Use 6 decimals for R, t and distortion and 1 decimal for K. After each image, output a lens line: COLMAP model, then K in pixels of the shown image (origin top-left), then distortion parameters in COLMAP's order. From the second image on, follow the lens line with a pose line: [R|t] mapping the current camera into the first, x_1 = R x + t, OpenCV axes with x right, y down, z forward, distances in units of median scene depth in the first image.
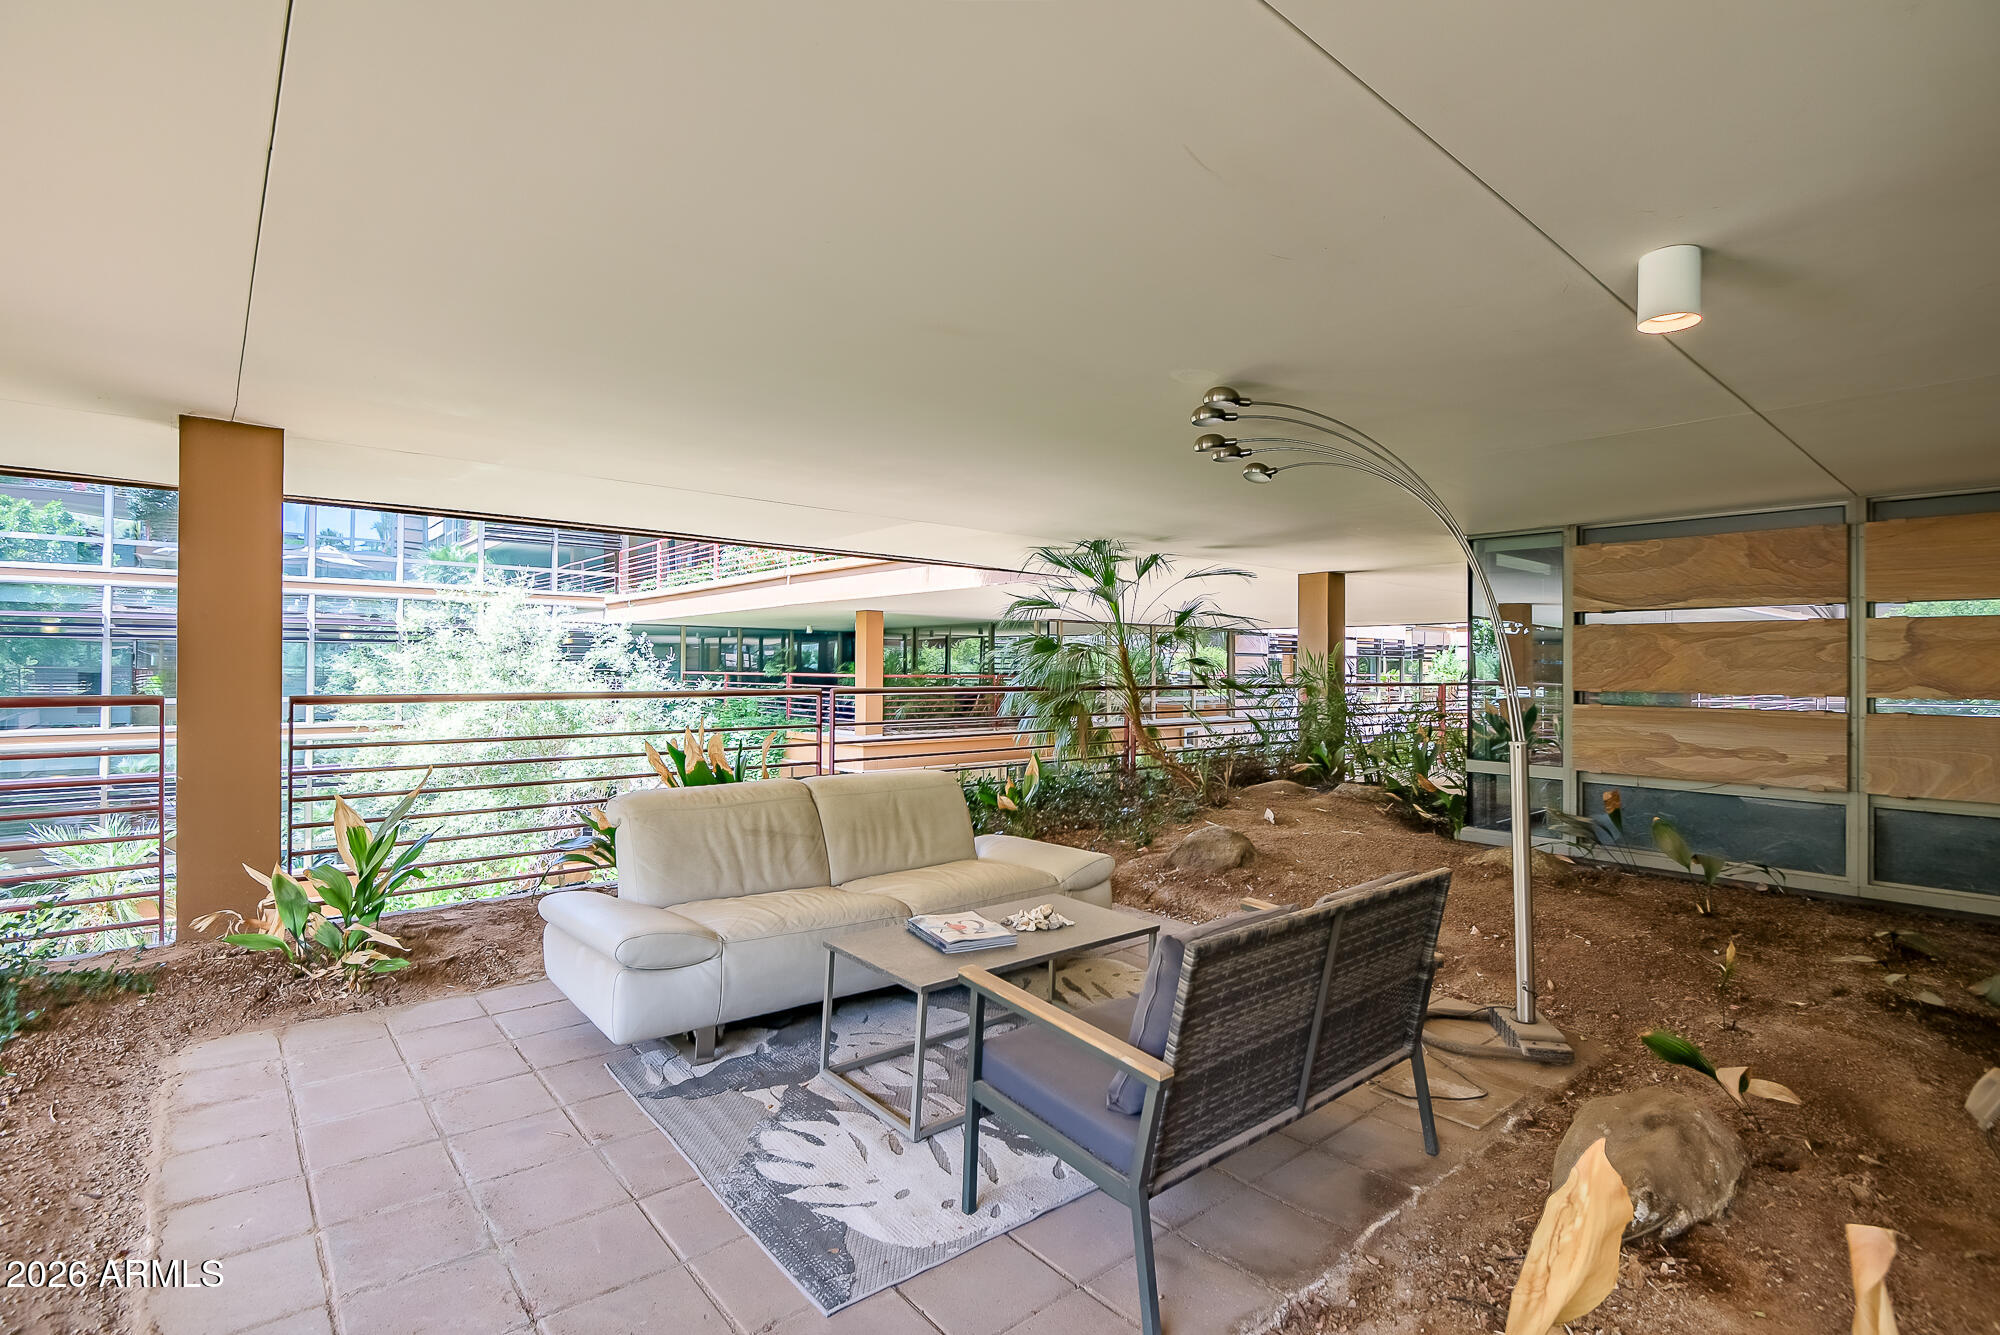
lens RADIAL K [[964.2, 0, 997.0], [0, 964.2, 656.7], [0, 0, 1]] dist [0.022377, -0.000785]
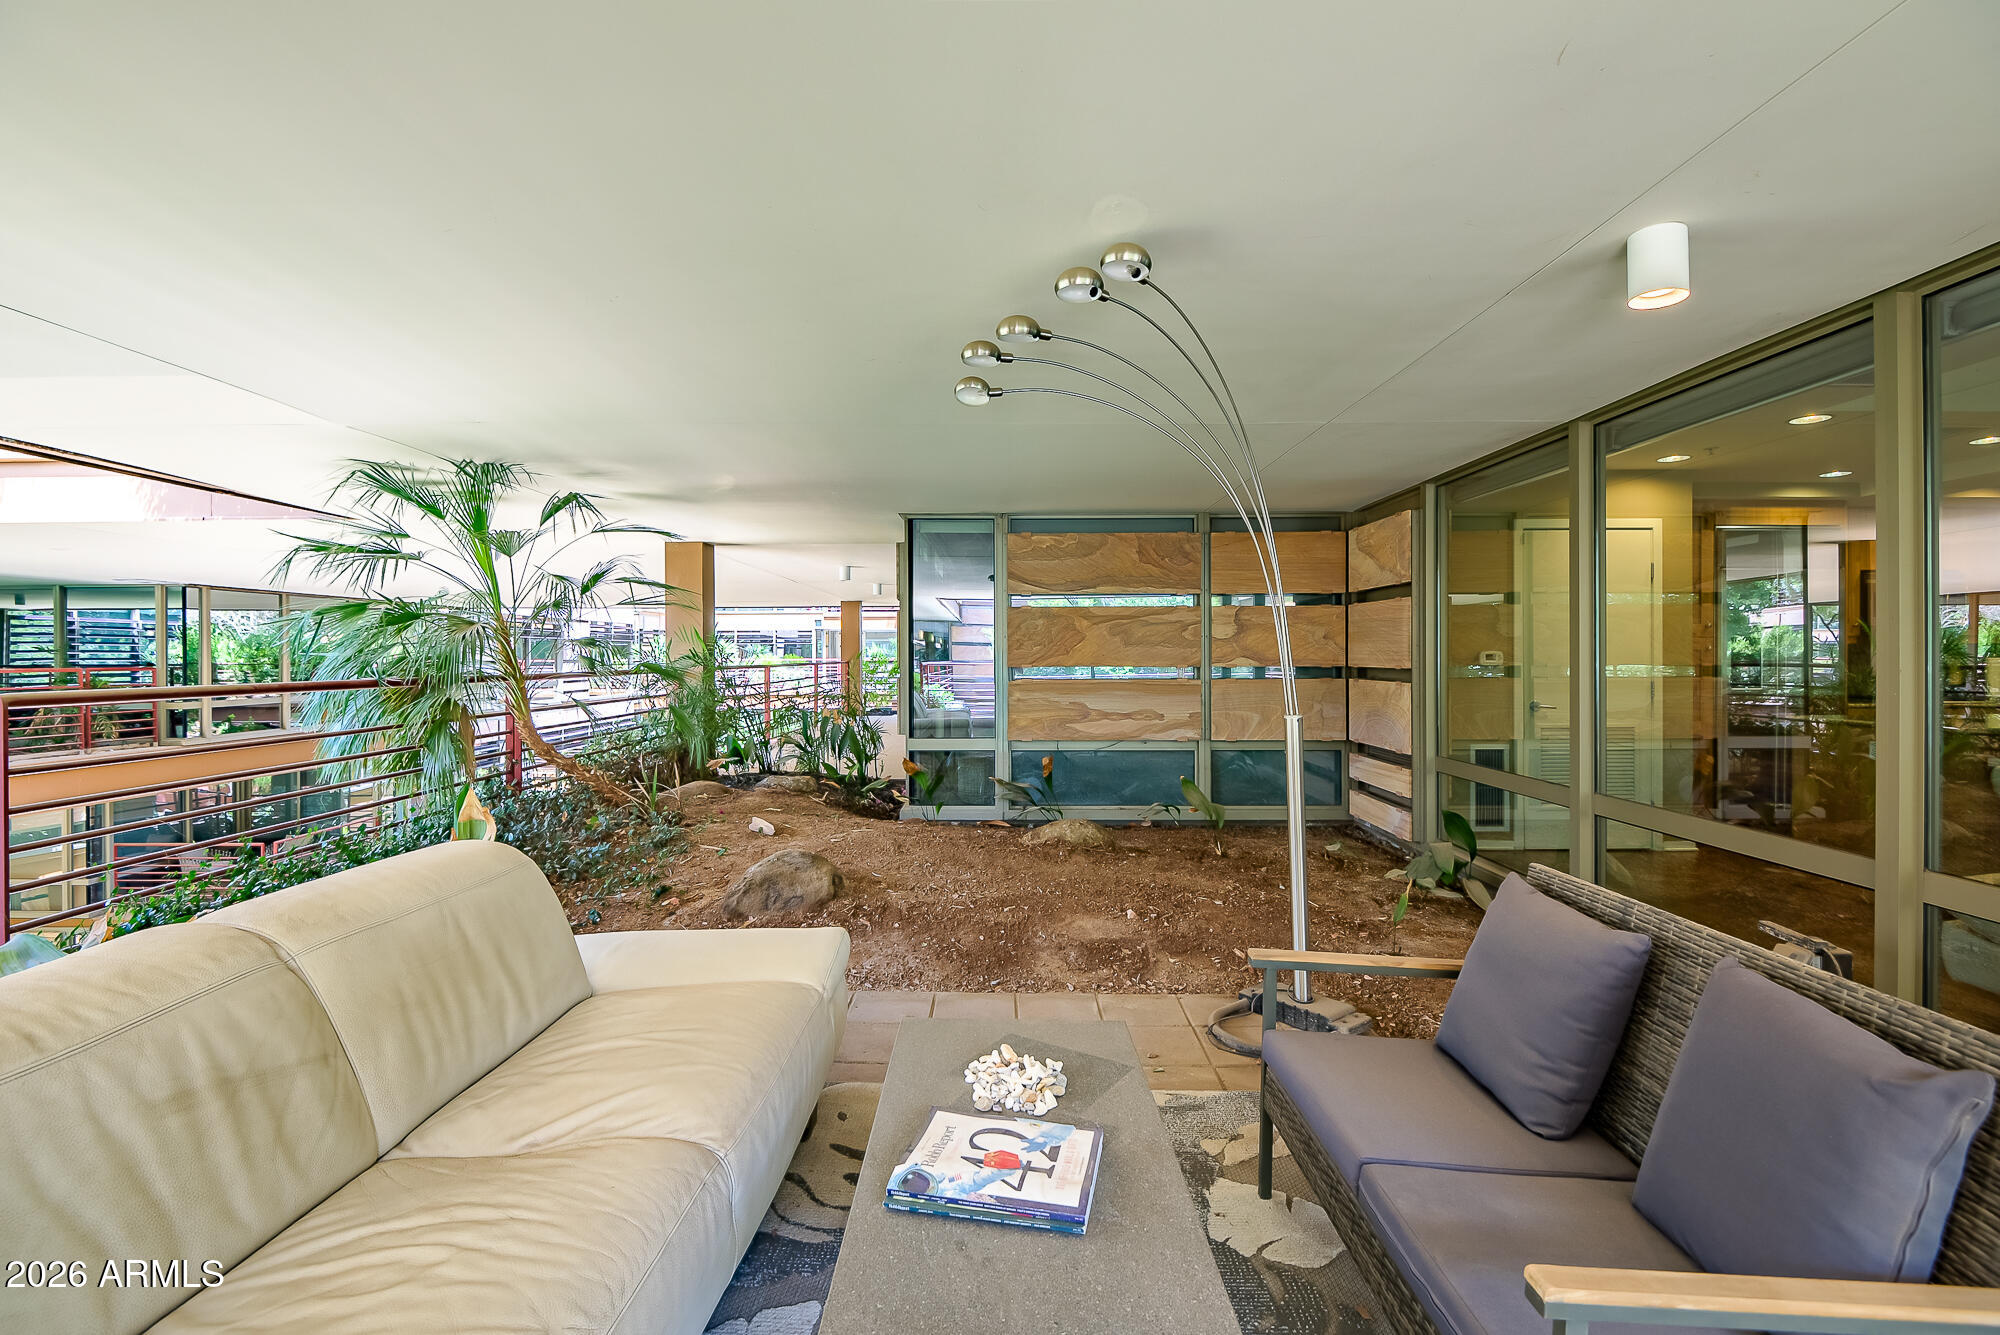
lens RADIAL K [[923.6, 0, 1005.9], [0, 923.6, 657.5], [0, 0, 1]] dist [0.002383, -0.009683]
pose [[0.638075, -0.011099, 0.769894, -0.230210], [0.000019, 0.999896, 0.014399, 0.010928], [-0.769974, -0.009173, 0.638009, 0.408244]]
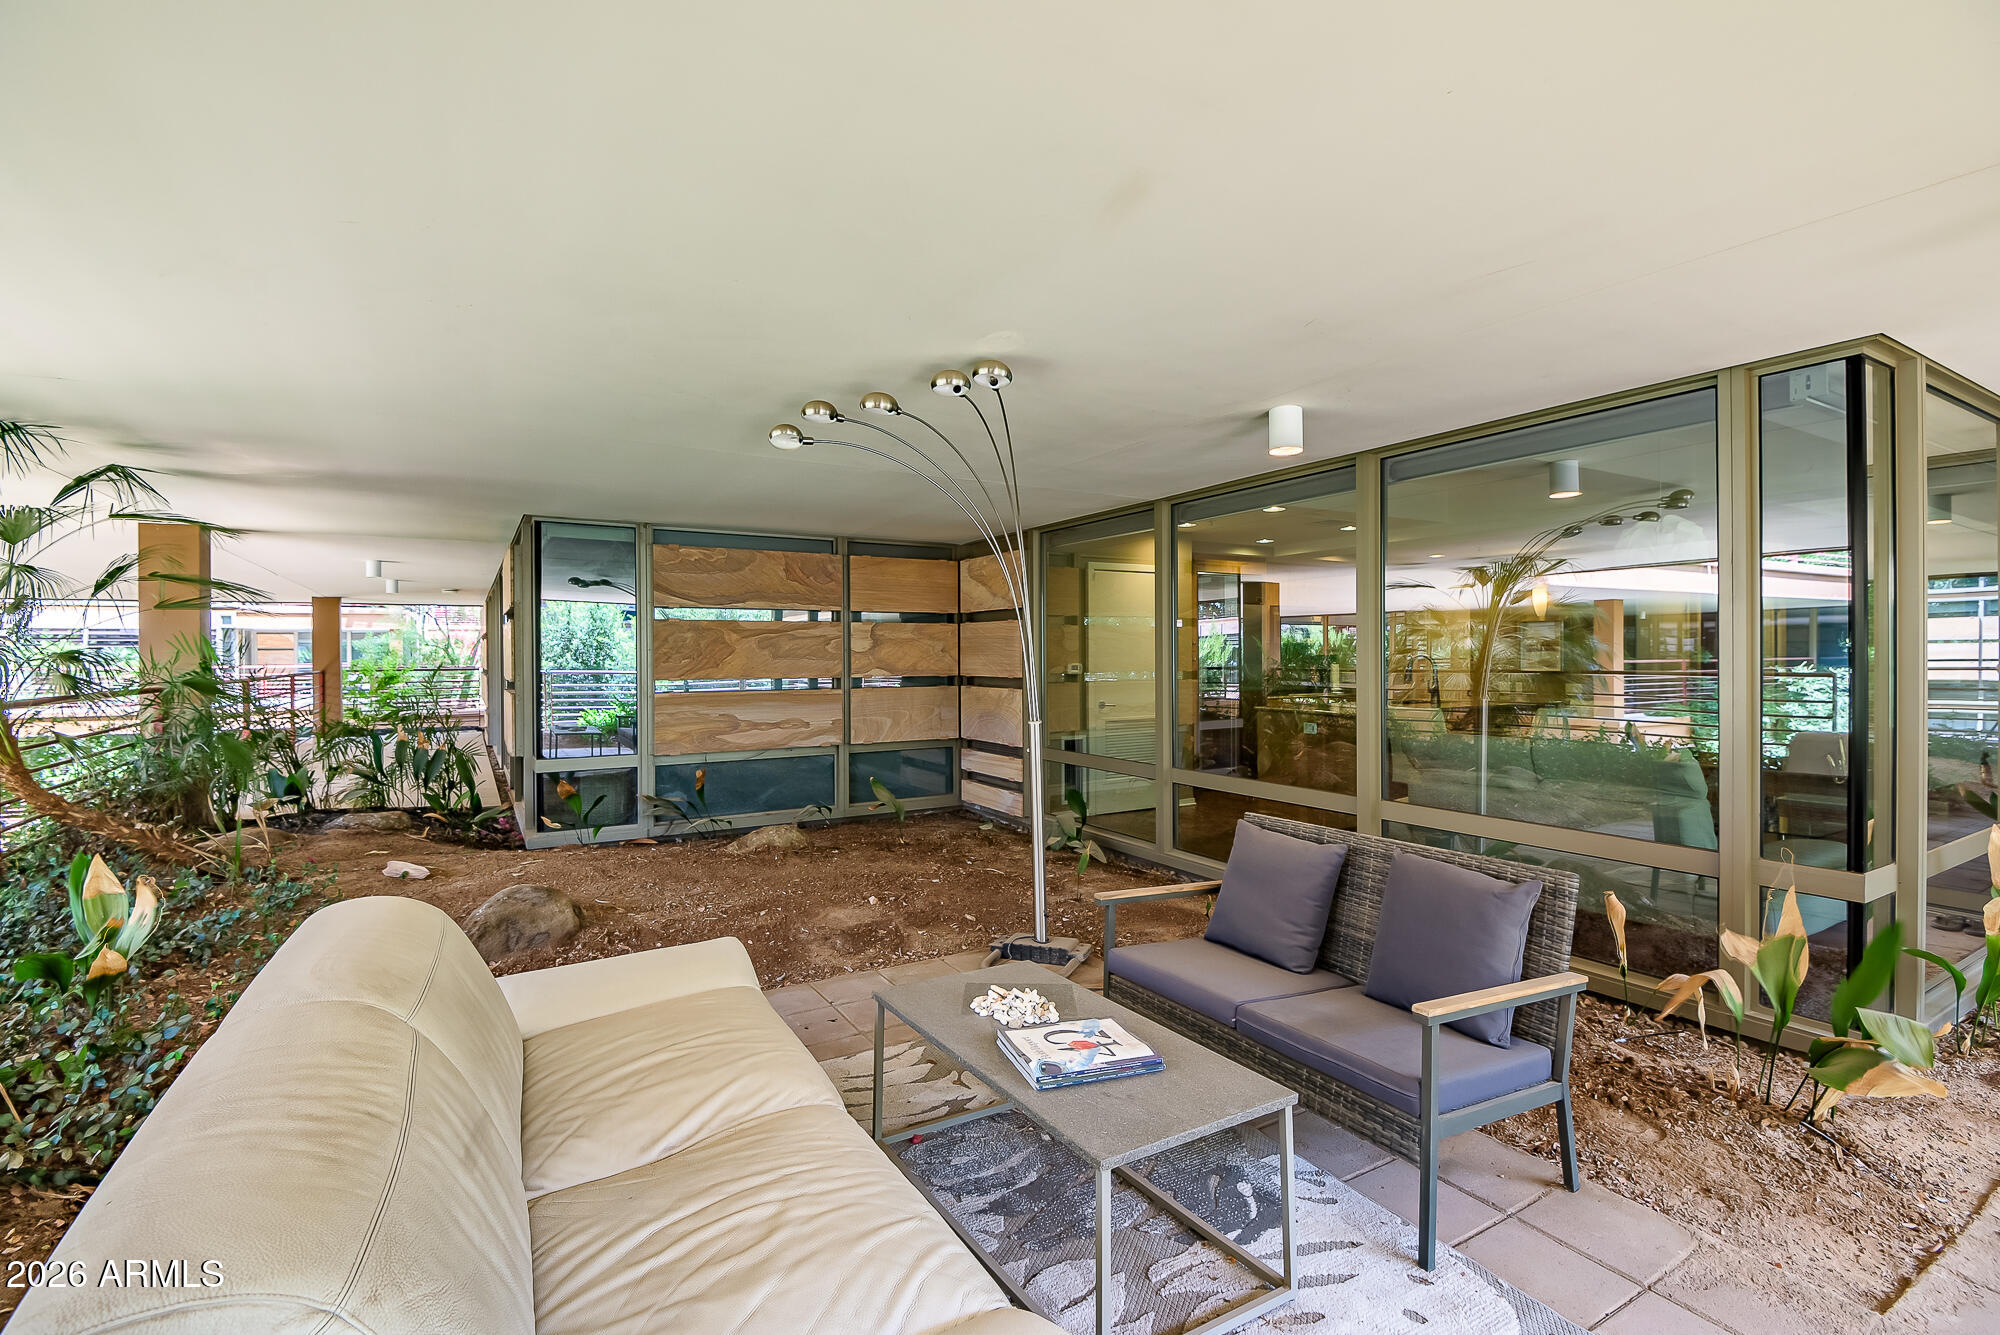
lens RADIAL K [[923.6, 0, 1016.1], [0, 923.6, 654.1], [0, 0, 1]] dist [0.002383, -0.009683]
pose [[0.133162, -0.007994, 0.991062, -0.411517], [-0.004641, 0.999951, 0.008690, -0.005386], [-0.991083, -0.005756, 0.133118, 0.557694]]
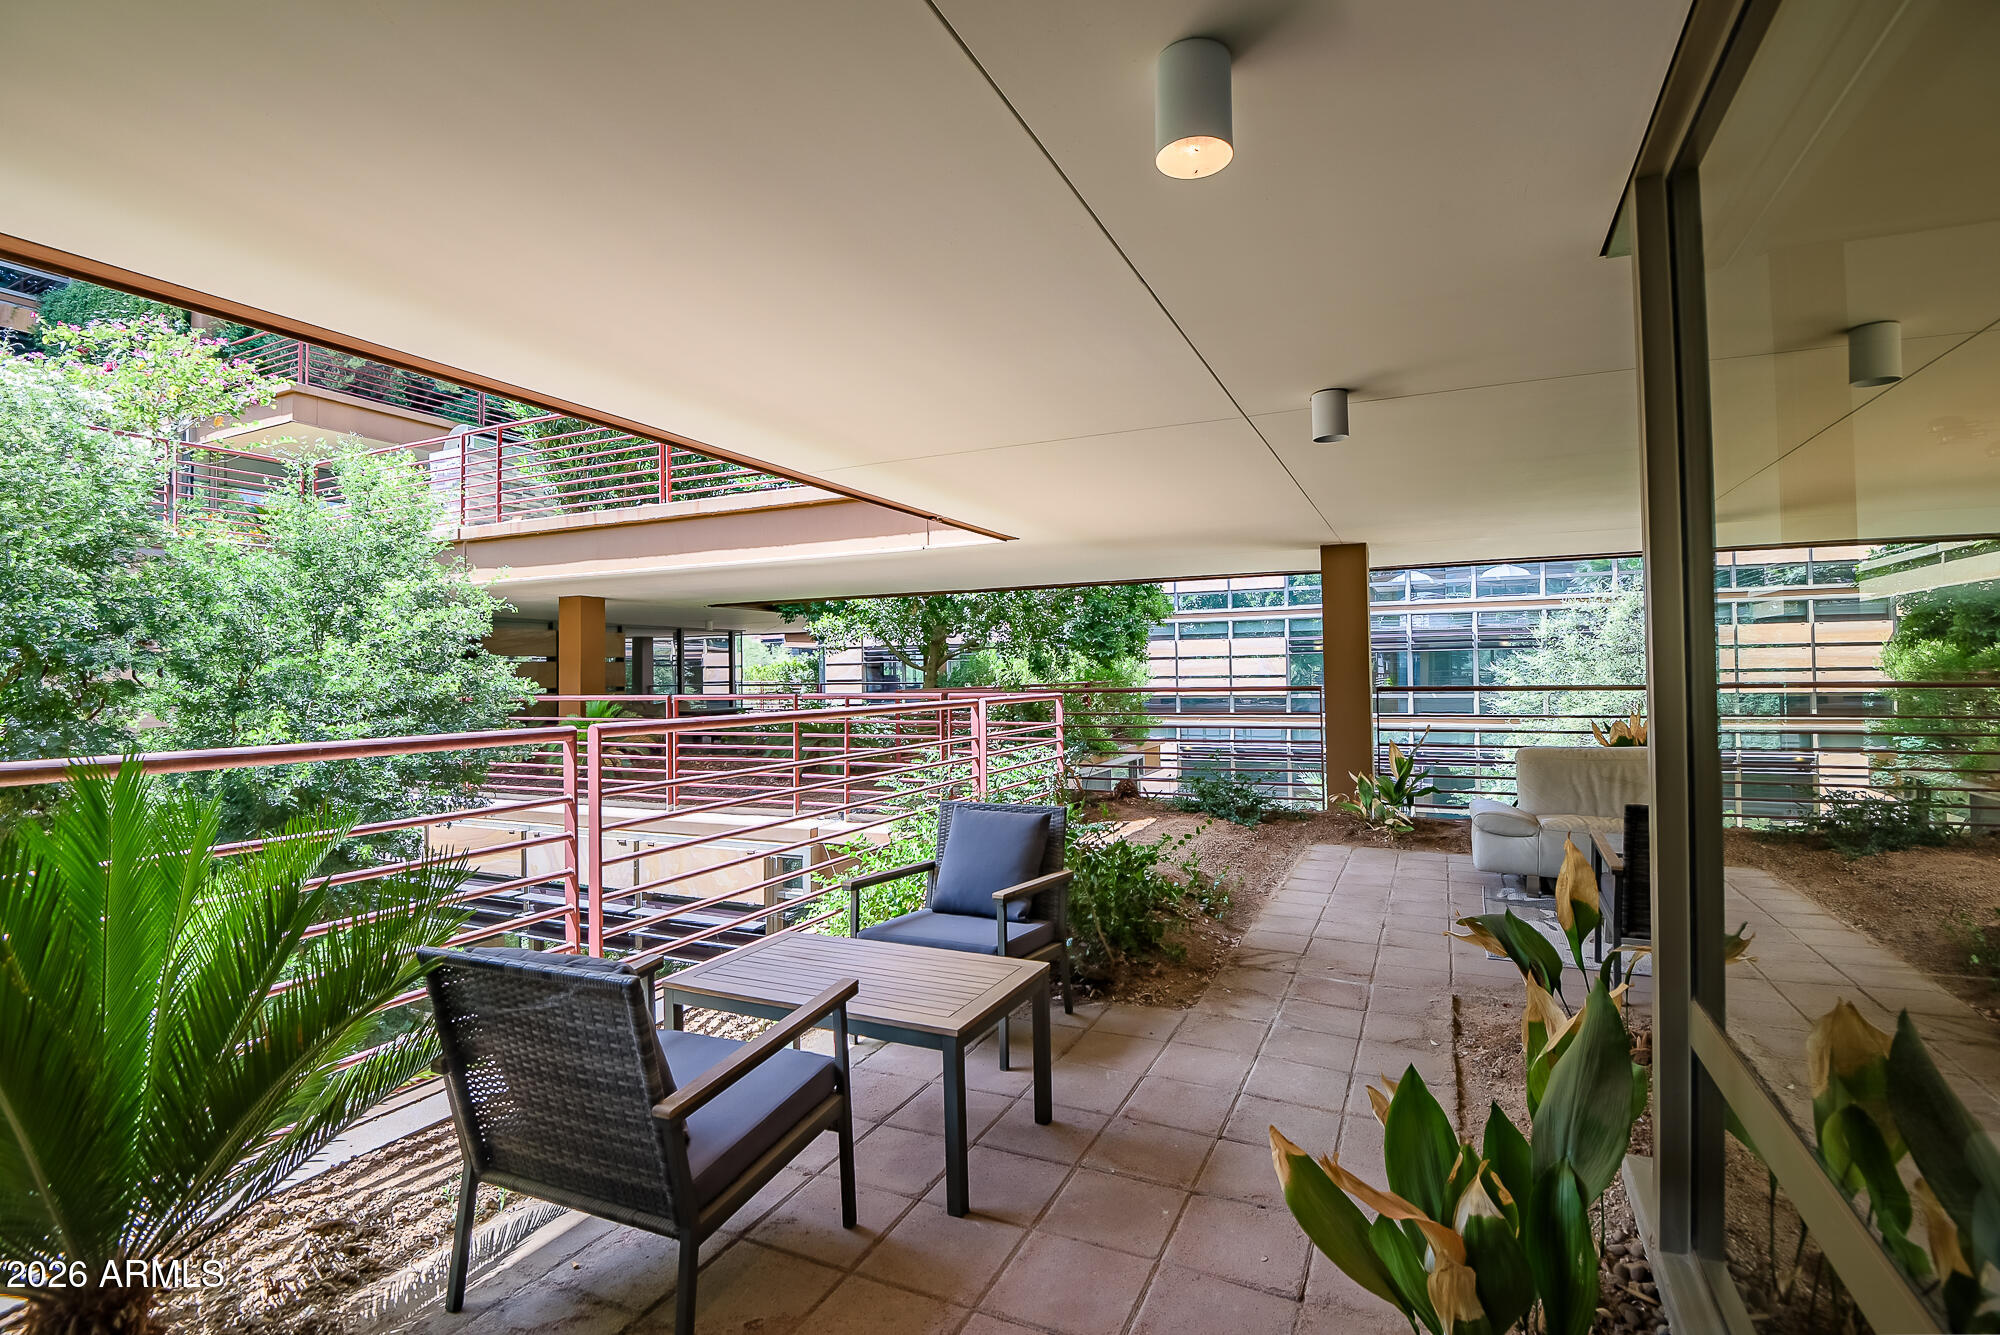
lens RADIAL K [[923.6, 0, 996.5], [0, 923.6, 659.5], [0, 0, 1]] dist [0.002383, -0.009683]
pose [[0.437475, -0.020024, -0.899008, 0.448018], [0.020670, 0.999712, -0.012209, -0.002764], [0.898993, -0.013241, 0.437763, -0.336514]]
